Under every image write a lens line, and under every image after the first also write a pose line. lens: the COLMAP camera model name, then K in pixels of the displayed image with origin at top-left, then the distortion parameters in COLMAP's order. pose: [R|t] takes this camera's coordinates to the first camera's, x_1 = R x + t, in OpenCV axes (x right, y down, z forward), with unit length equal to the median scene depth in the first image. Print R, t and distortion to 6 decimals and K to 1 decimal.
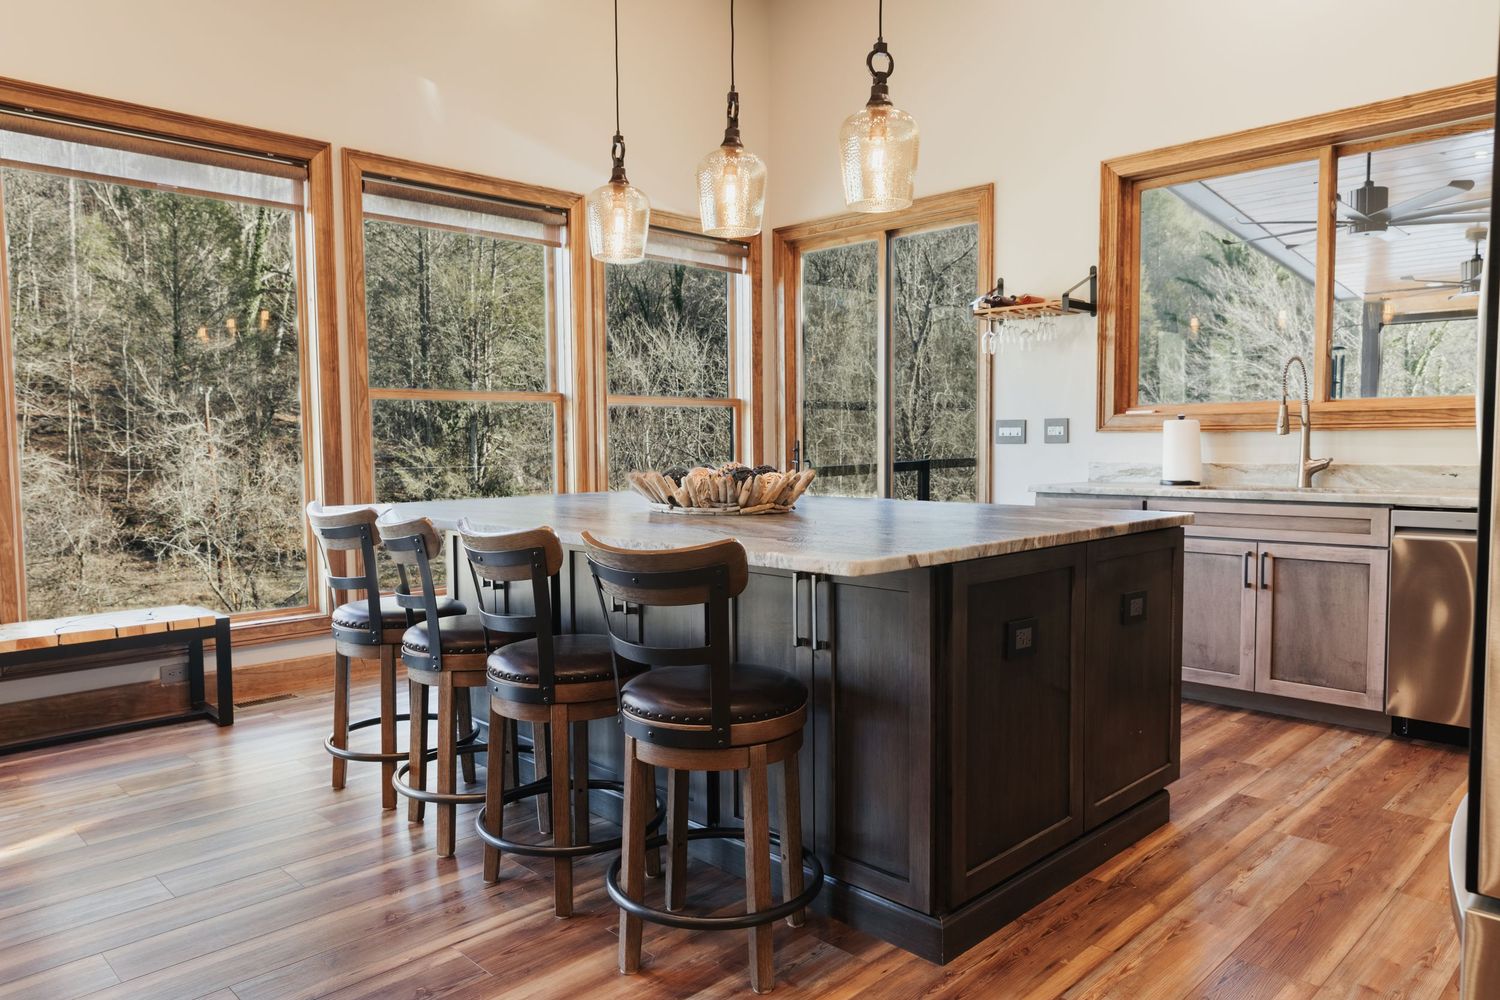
lens RADIAL K [[1008.5, 0, 757.1], [0, 1008.5, 497.8], [0, 0, 1]] dist [0.008920, 0.008441]
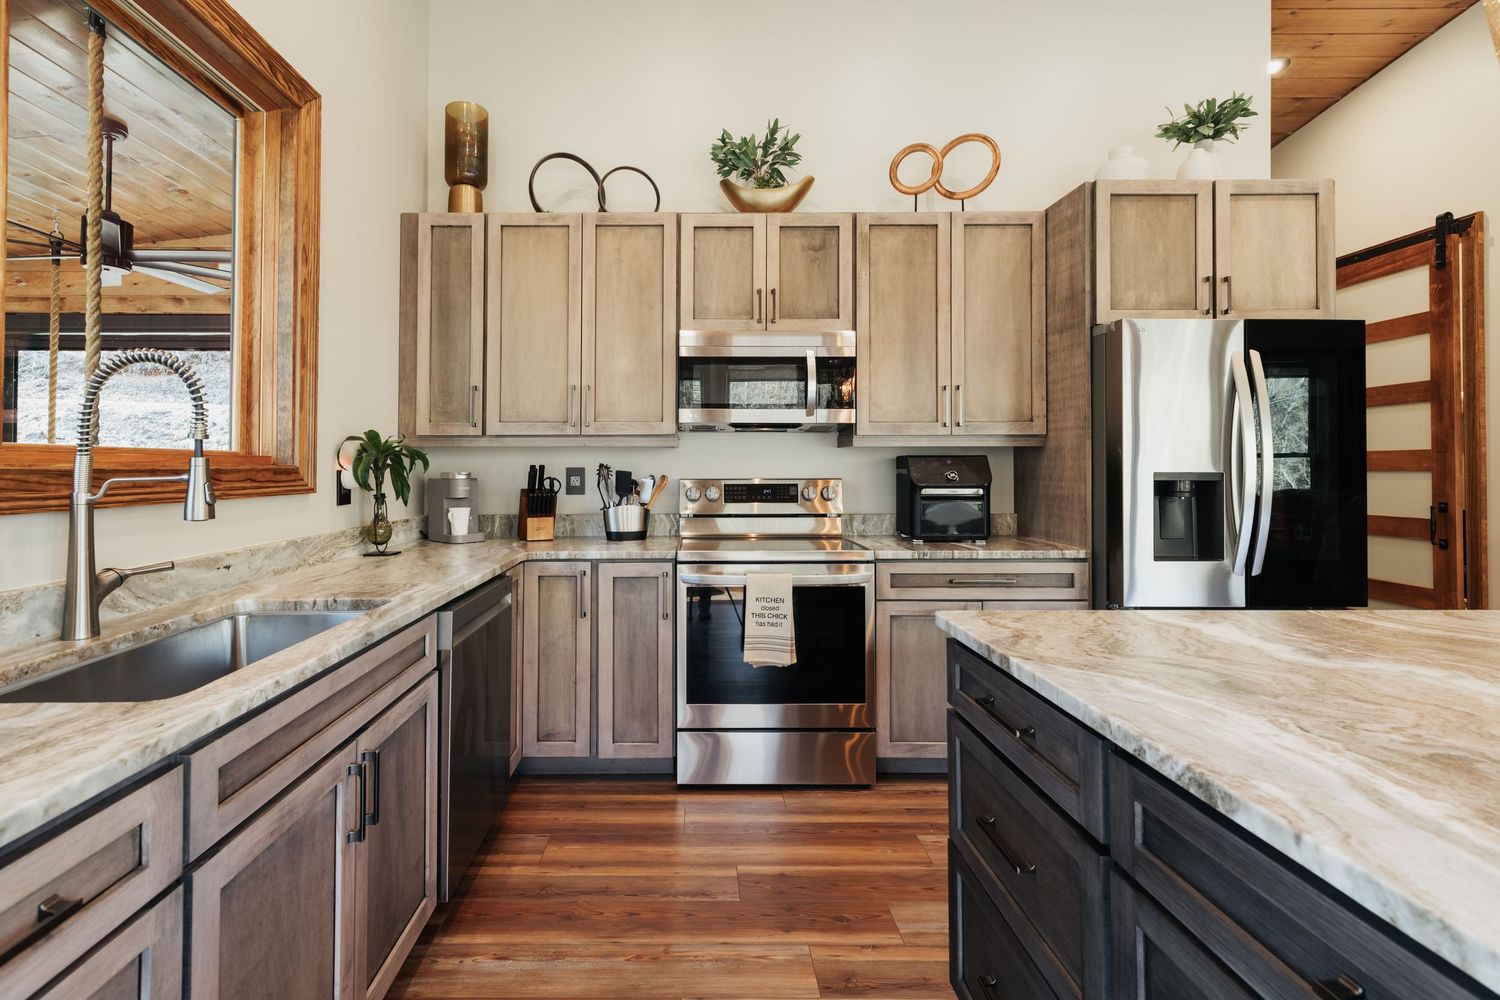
lens RADIAL K [[697.1, 0, 694.1], [0, 697.1, 455.6], [0, 0, 1]] dist [0.007879, -0.000686]
pose [[-0.703257, 0.020810, 0.710631, 0.123456], [0.049937, 0.998549, 0.020178, -0.084038], [-0.709179, 0.049677, -0.703276, 1.020711]]
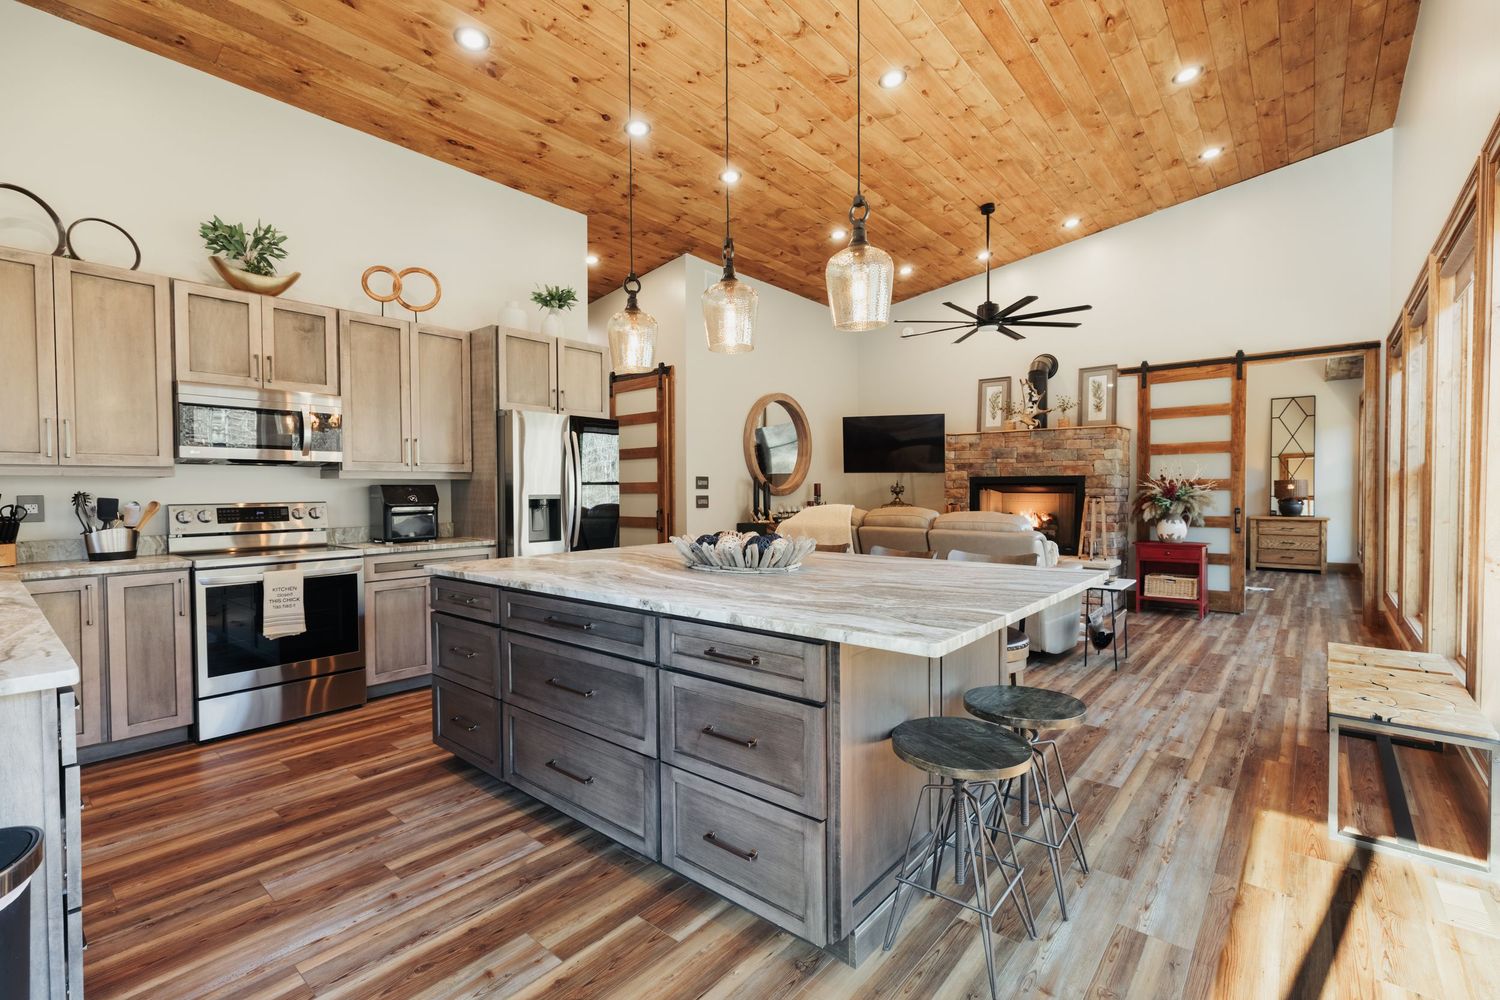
lens RADIAL K [[662.6, 0, 742.0], [0, 662.6, 507.0], [0, 0, 1]] dist [0.002288, 0.000249]
pose [[-0.996843, 0.017458, -0.077455, 0.021197], [0.010722, 0.996190, 0.086543, -0.105180], [0.078670, 0.085440, -0.993233, 1.378326]]
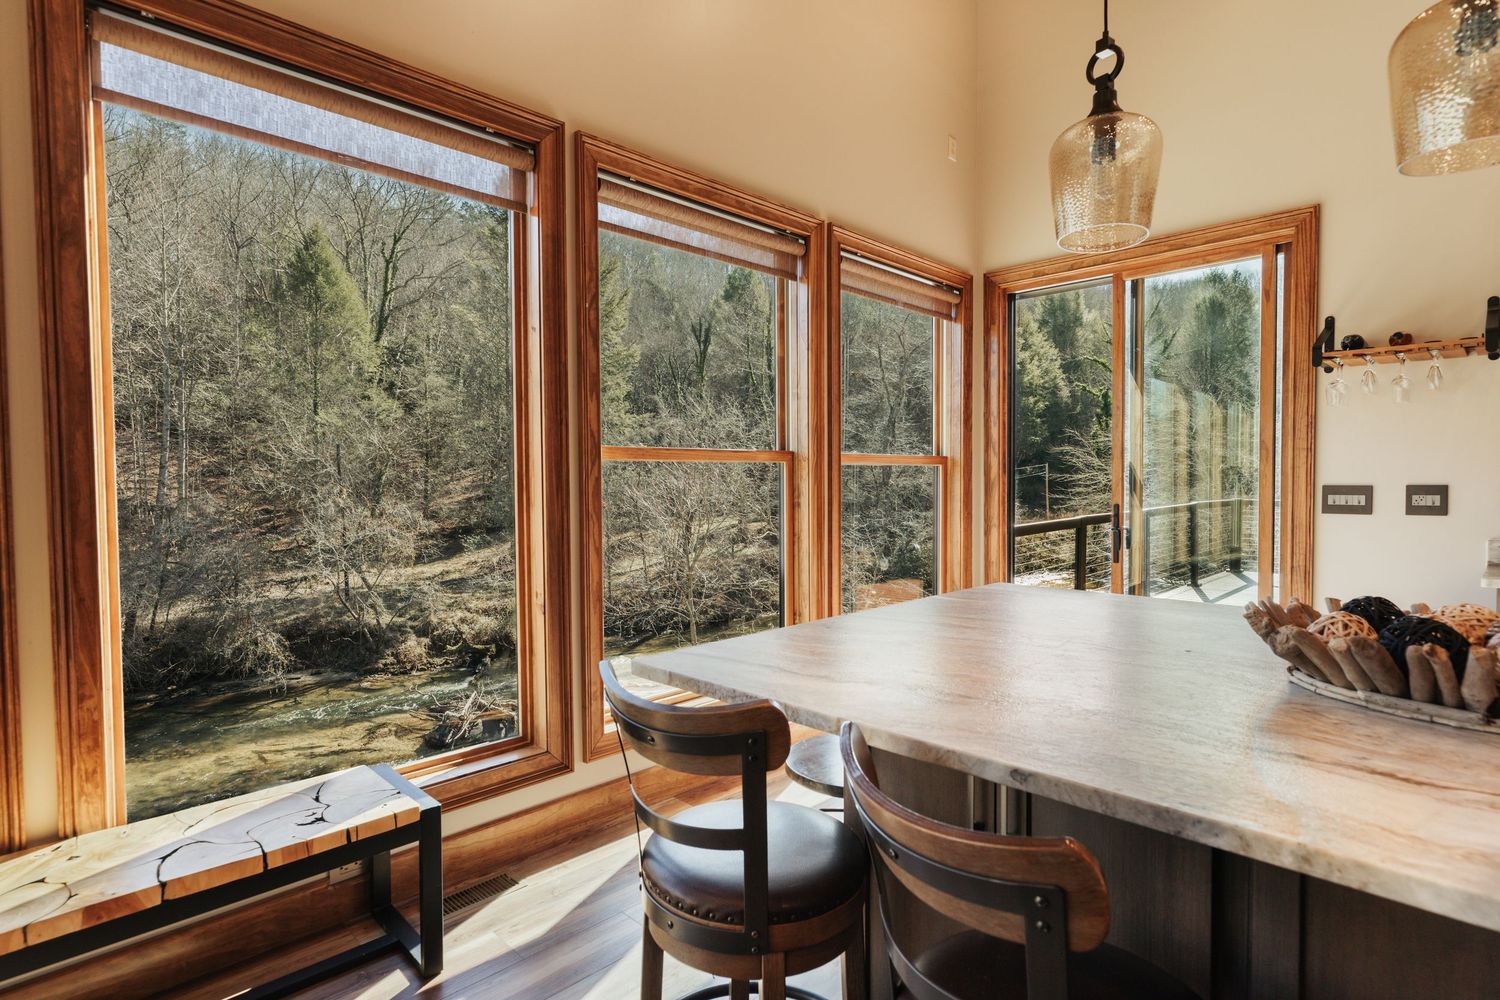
lens RADIAL K [[787.3, 0, 754.8], [0, 787.3, 486.5], [0, 0, 1]] dist [-0.005166, 0.001745]
pose [[0.999982, 0.002540, -0.005361, -0.286276], [-0.002806, 0.998739, -0.050124, -0.053516], [0.005227, 0.050138, 0.998729, 0.444802]]
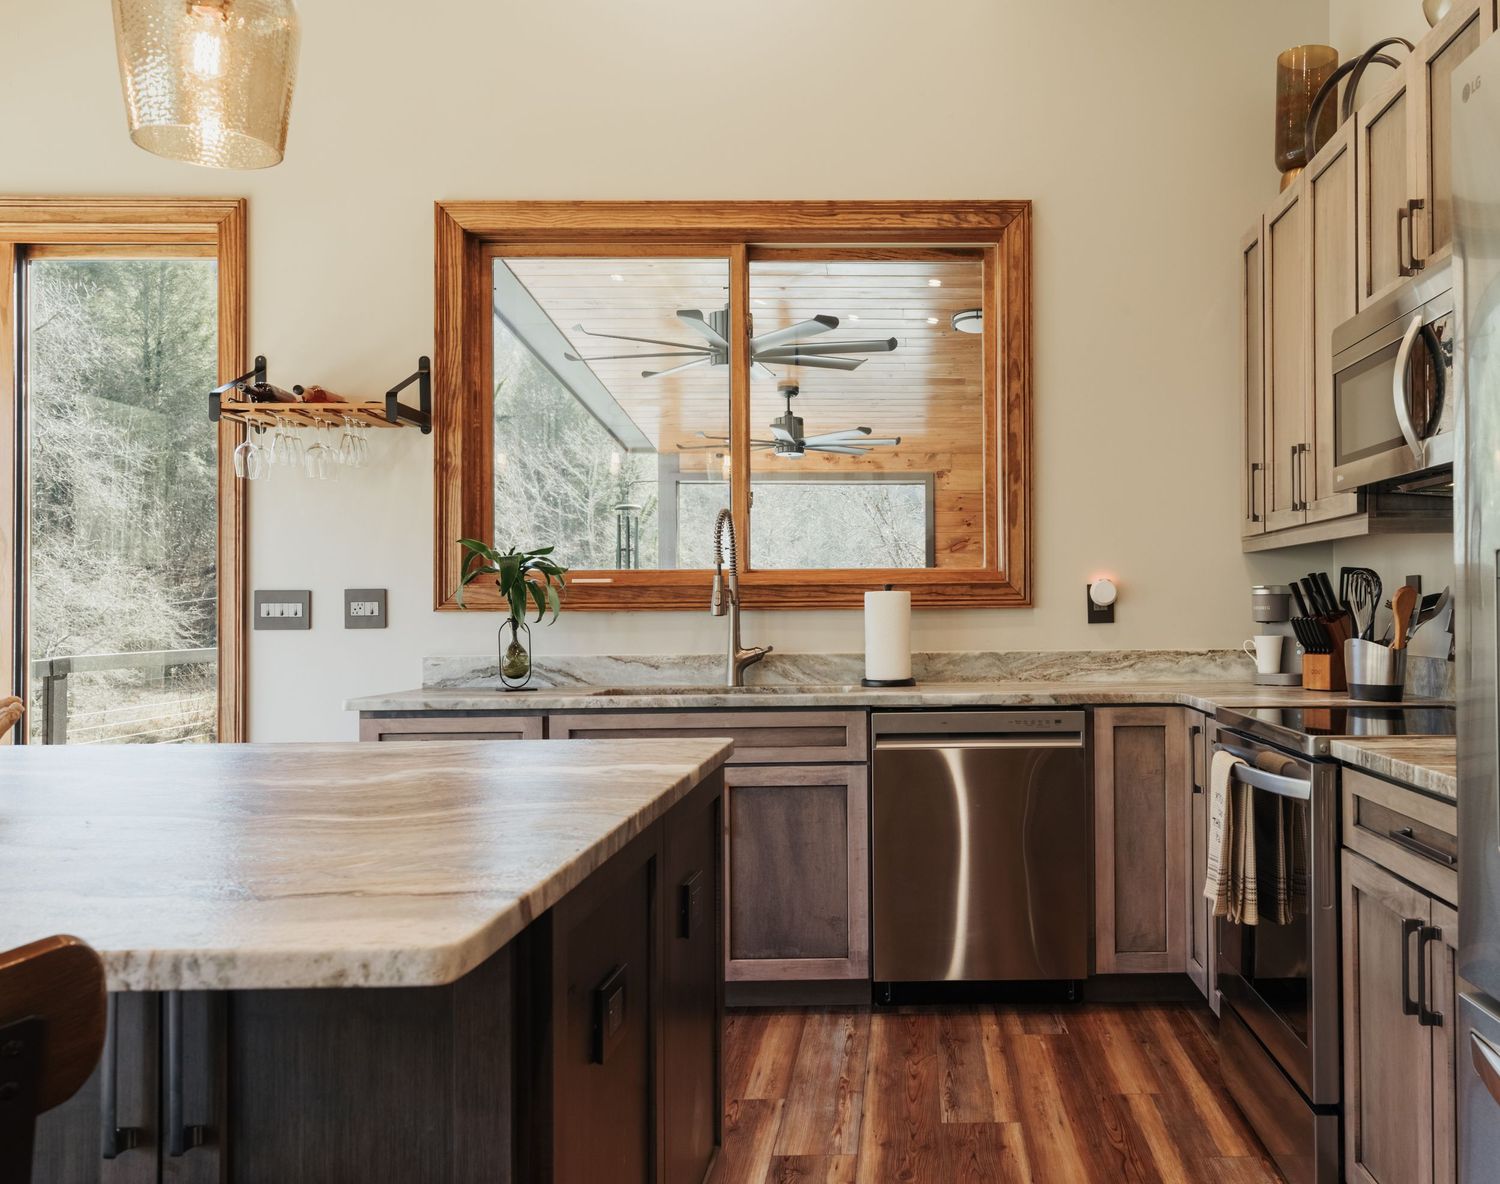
lens RADIAL K [[1331.4, 0, 924.5], [0, 1331.4, 587.3], [0, 0, 1]] dist [0.004946, 0.014020]
pose [[0.698858, 0.014825, 0.715107, -0.063346], [0.043552, 0.997048, -0.063232, -0.014808], [-0.713934, 0.075334, 0.696149, 0.212657]]
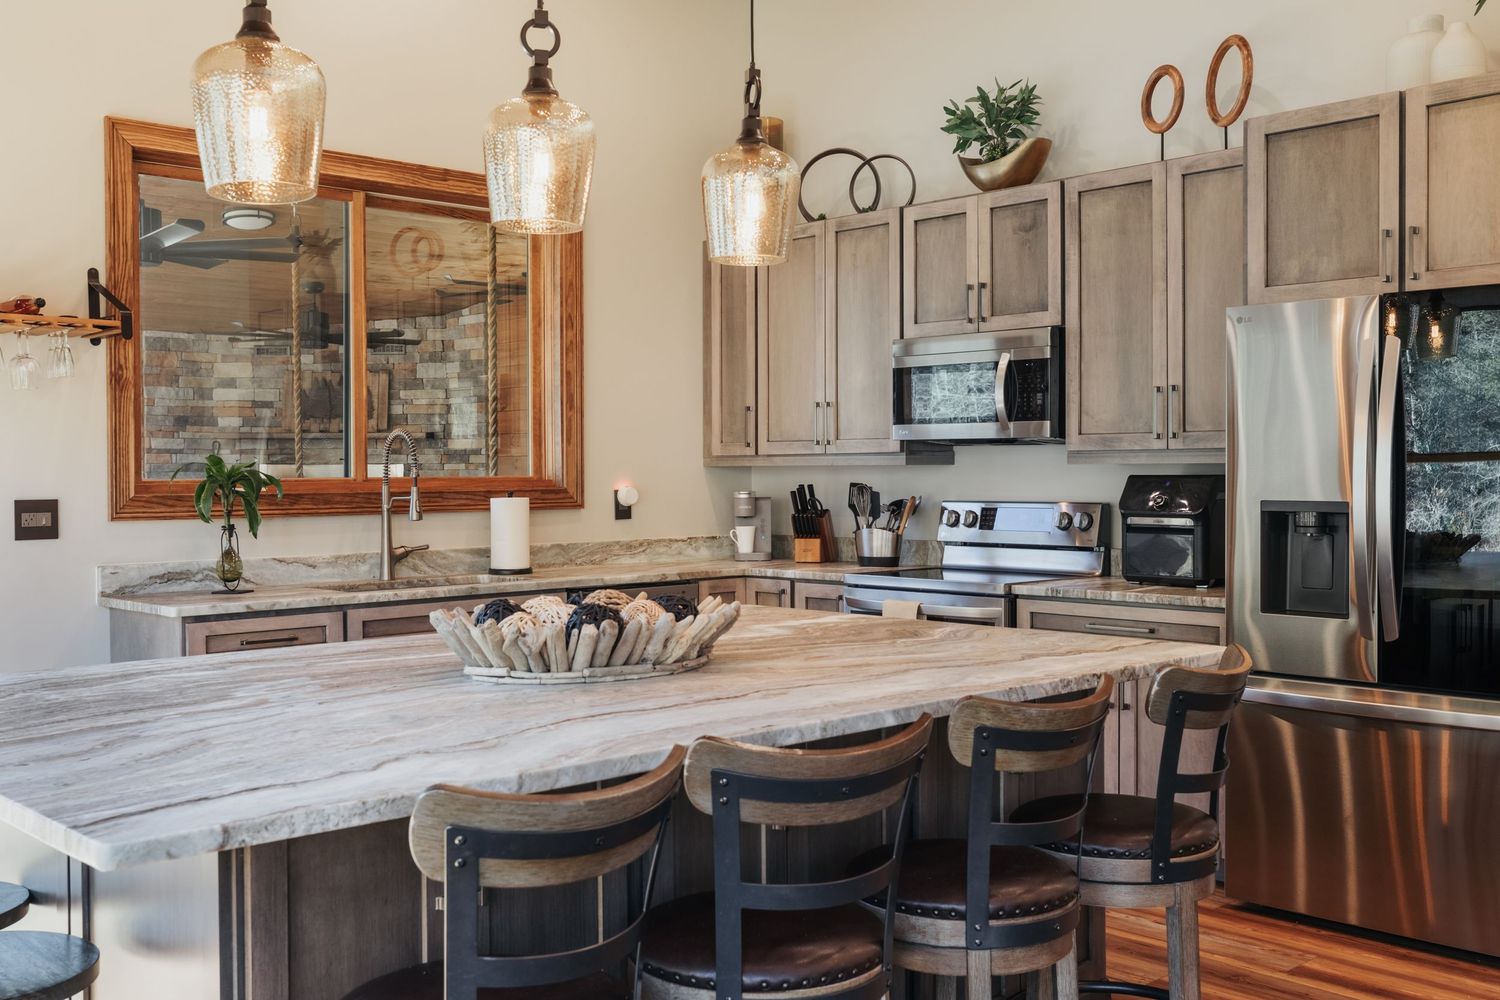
lens RADIAL K [[1507.3, 0, 741.2], [0, 1507.3, 495.1], [0, 0, 1]] dist [0.028644, 0.000000]
pose [[0.041802, -0.008855, 0.999087, -0.740637], [0.065457, 0.997837, 0.006105, -0.070973], [-0.996979, 0.065142, 0.042292, 0.636954]]
